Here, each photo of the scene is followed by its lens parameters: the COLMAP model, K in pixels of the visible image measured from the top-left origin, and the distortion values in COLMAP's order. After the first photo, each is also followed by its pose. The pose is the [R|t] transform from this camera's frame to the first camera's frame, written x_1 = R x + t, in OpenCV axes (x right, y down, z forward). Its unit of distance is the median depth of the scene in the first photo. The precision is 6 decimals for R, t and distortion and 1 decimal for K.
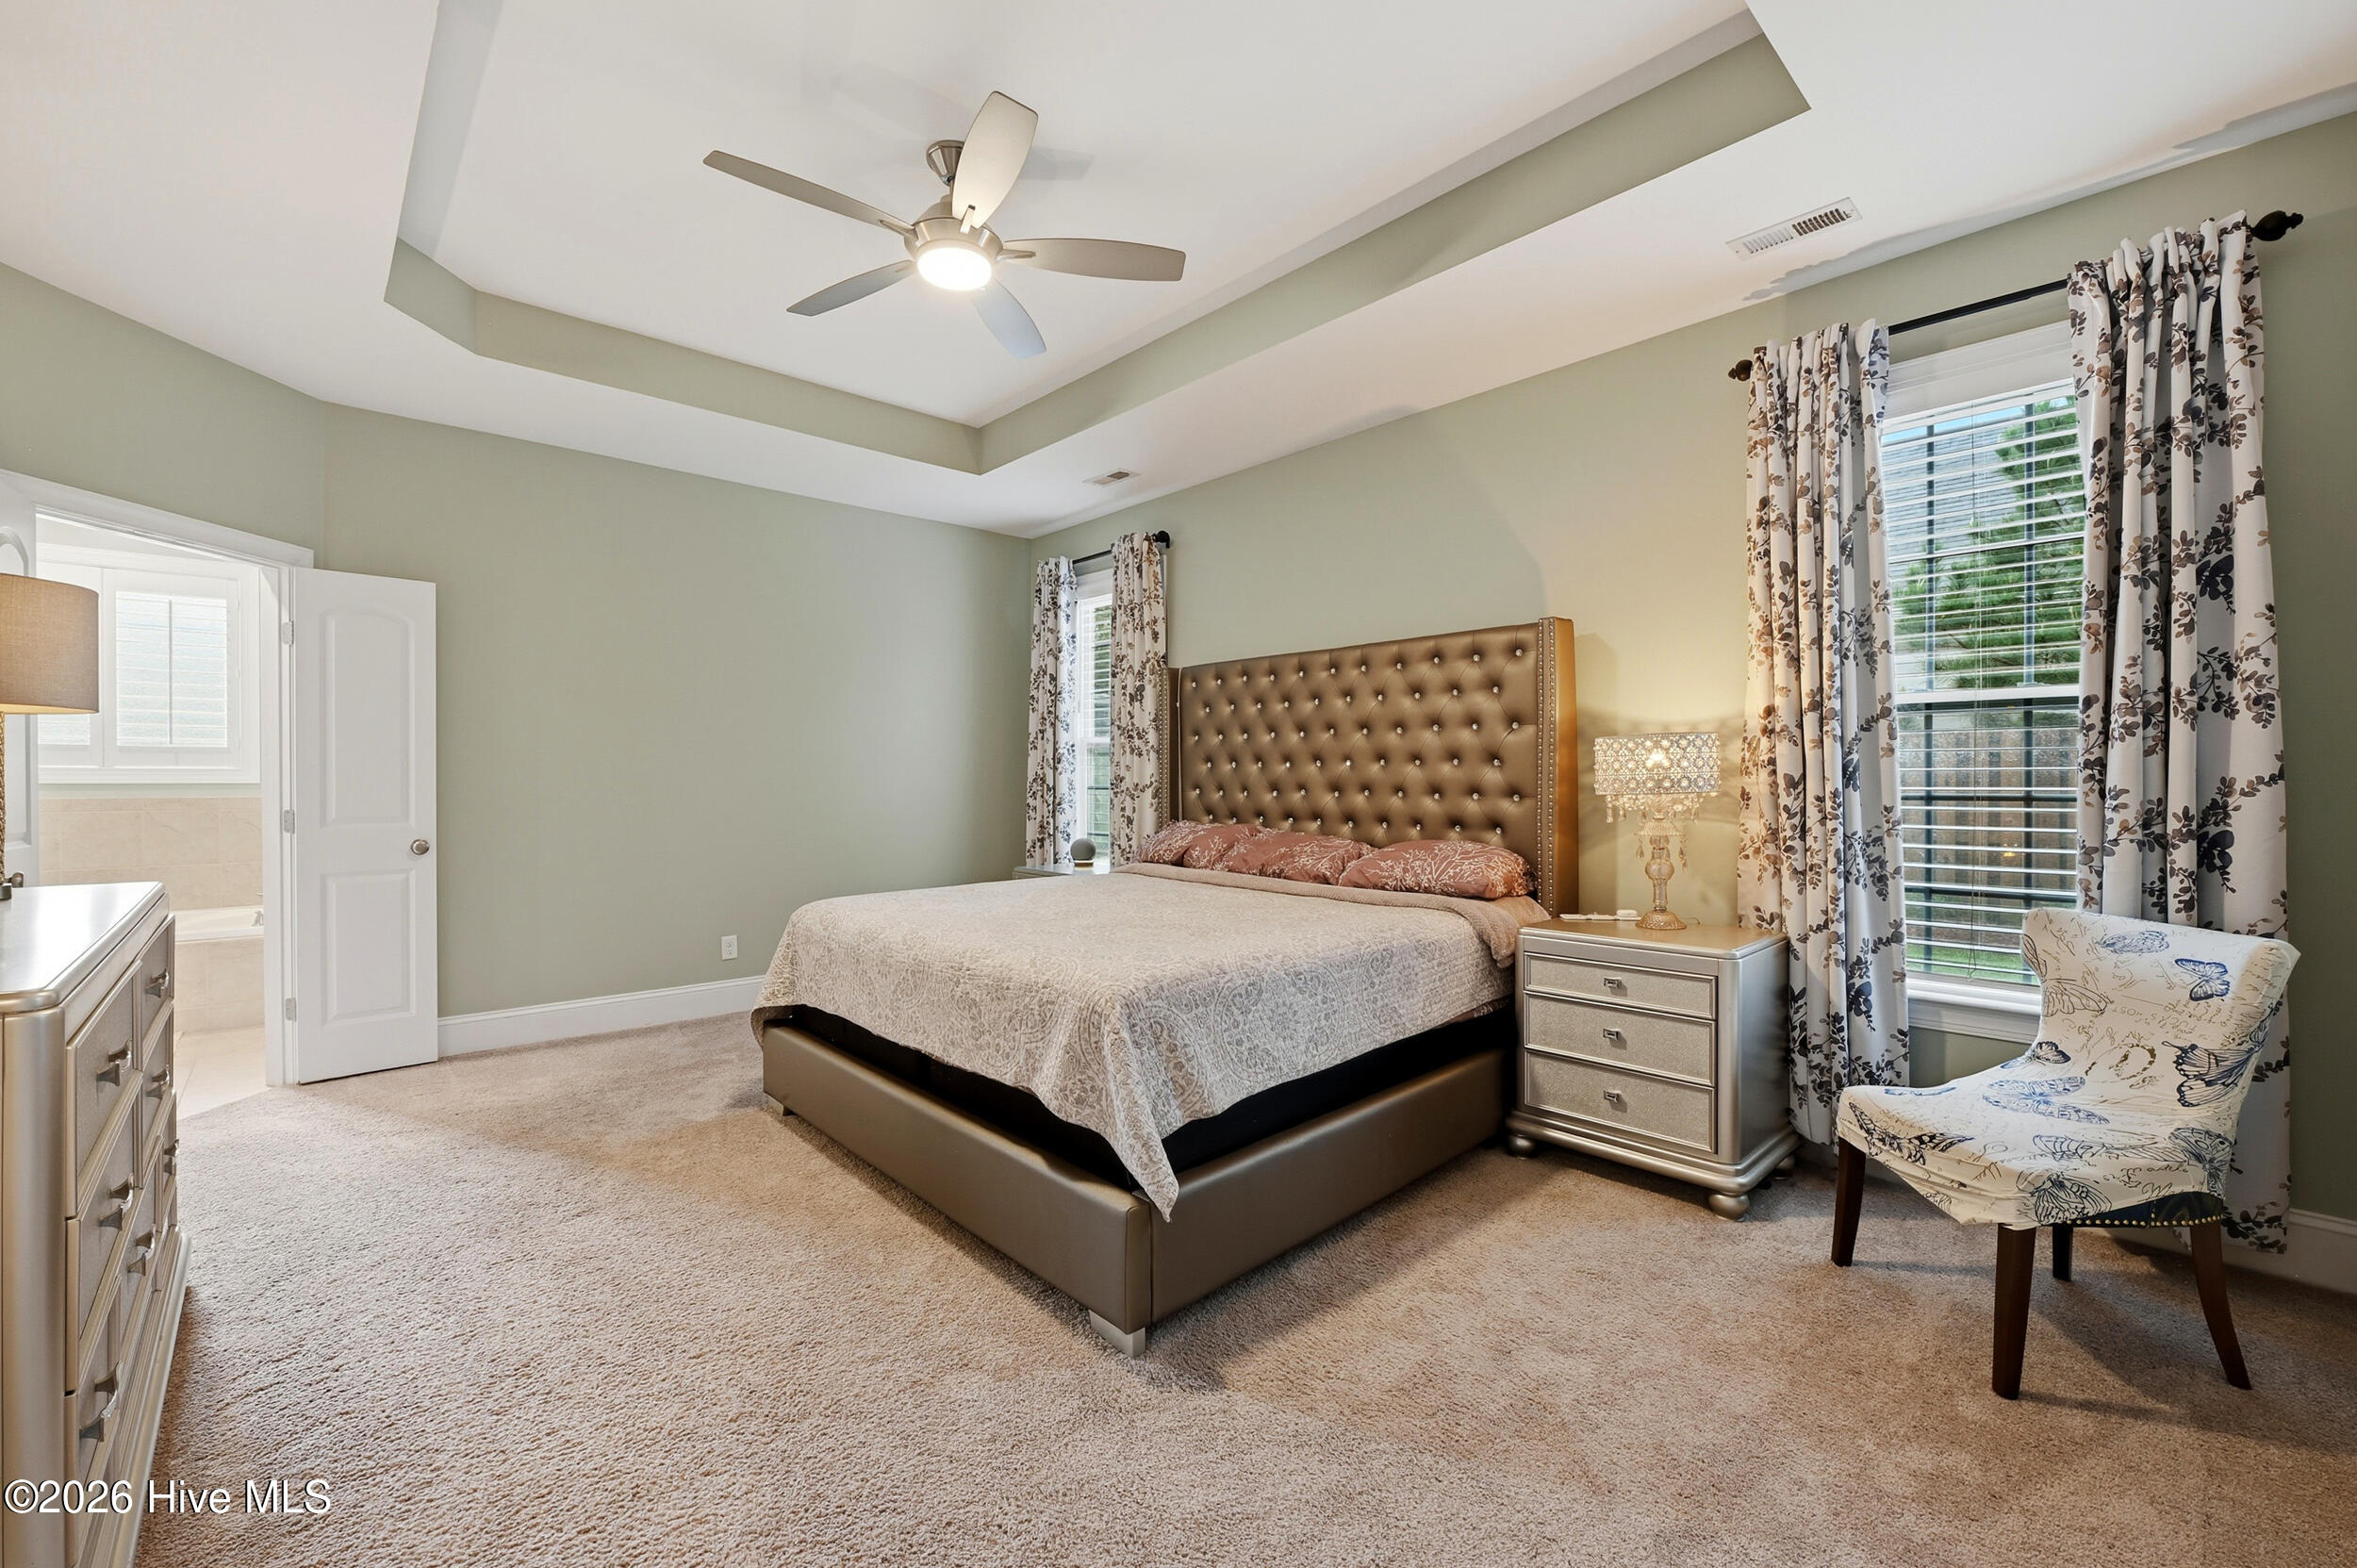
lens RADIAL K [[992.0, 0, 1179.4], [0, 992.0, 782.7], [0, 0, 1]] dist [-0.009380, 0.000175]
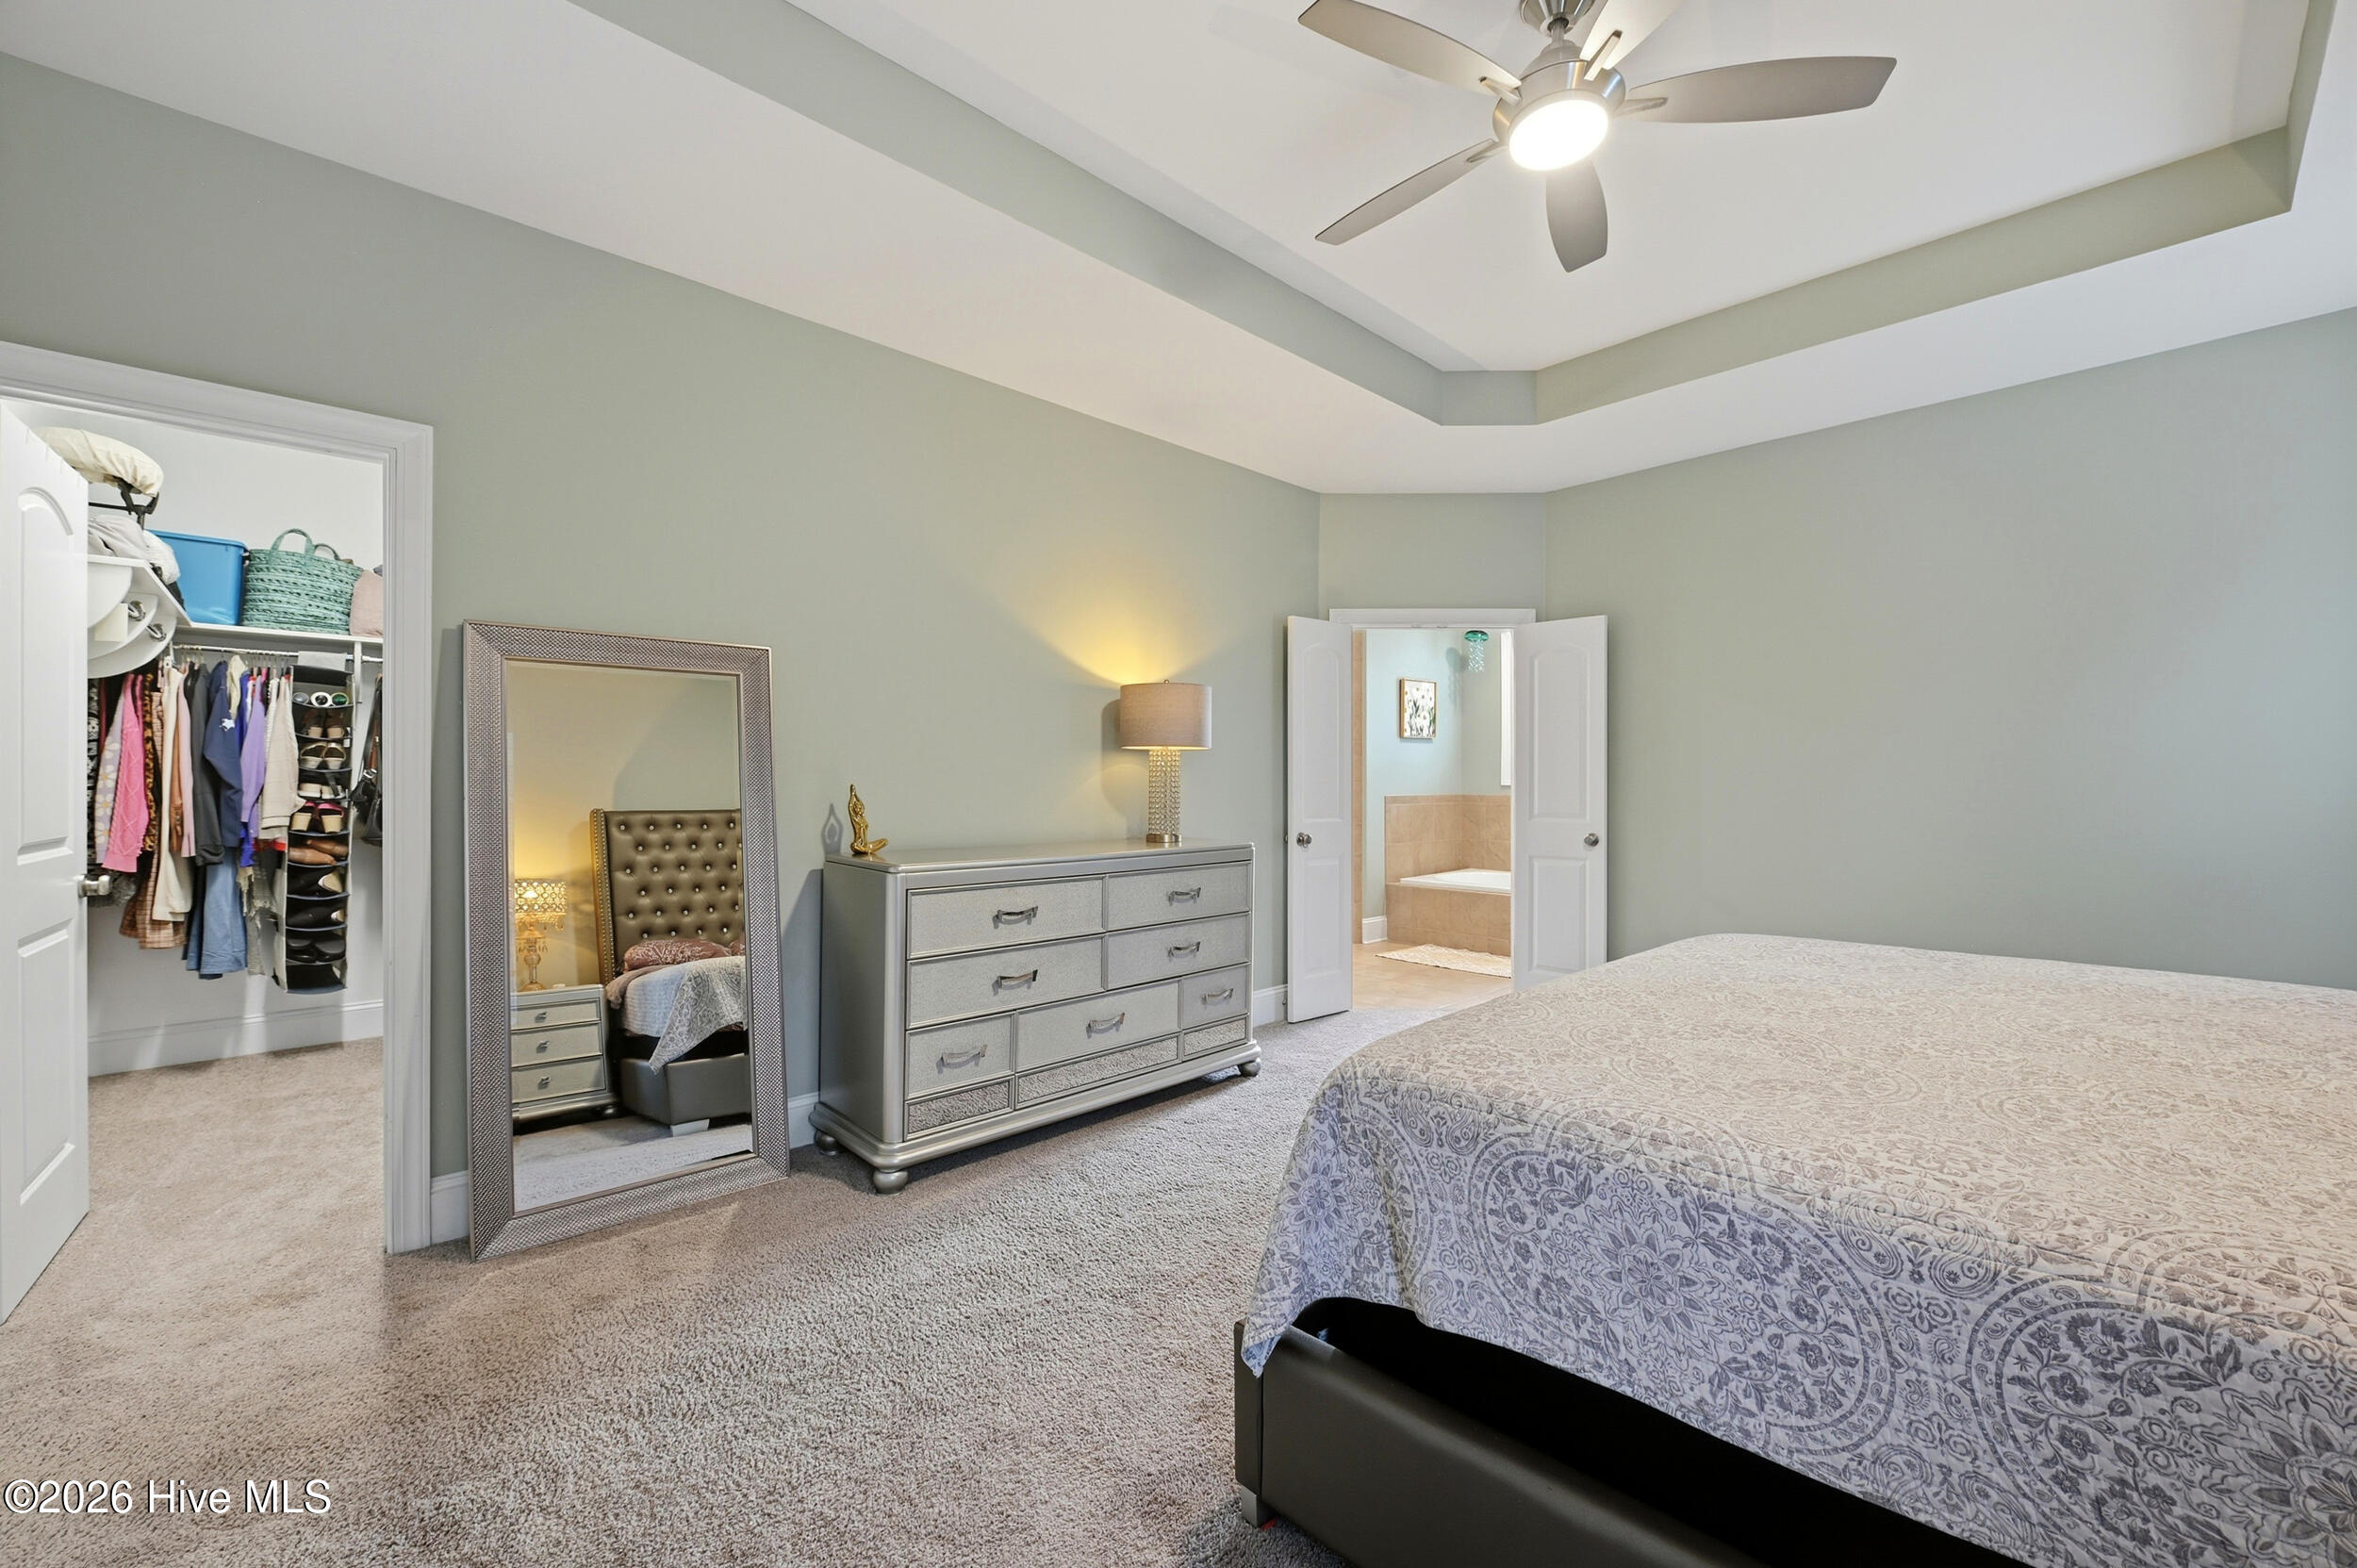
lens RADIAL K [[956.6, 0, 1174.8], [0, 956.6, 774.8], [0, 0, 1]] dist [0.002568, 0.000545]
pose [[0.004261, -0.005398, -0.999976, 0.558126], [-0.003761, 0.999978, -0.005414, -0.007249], [0.999984, 0.003784, 0.004241, 0.726998]]
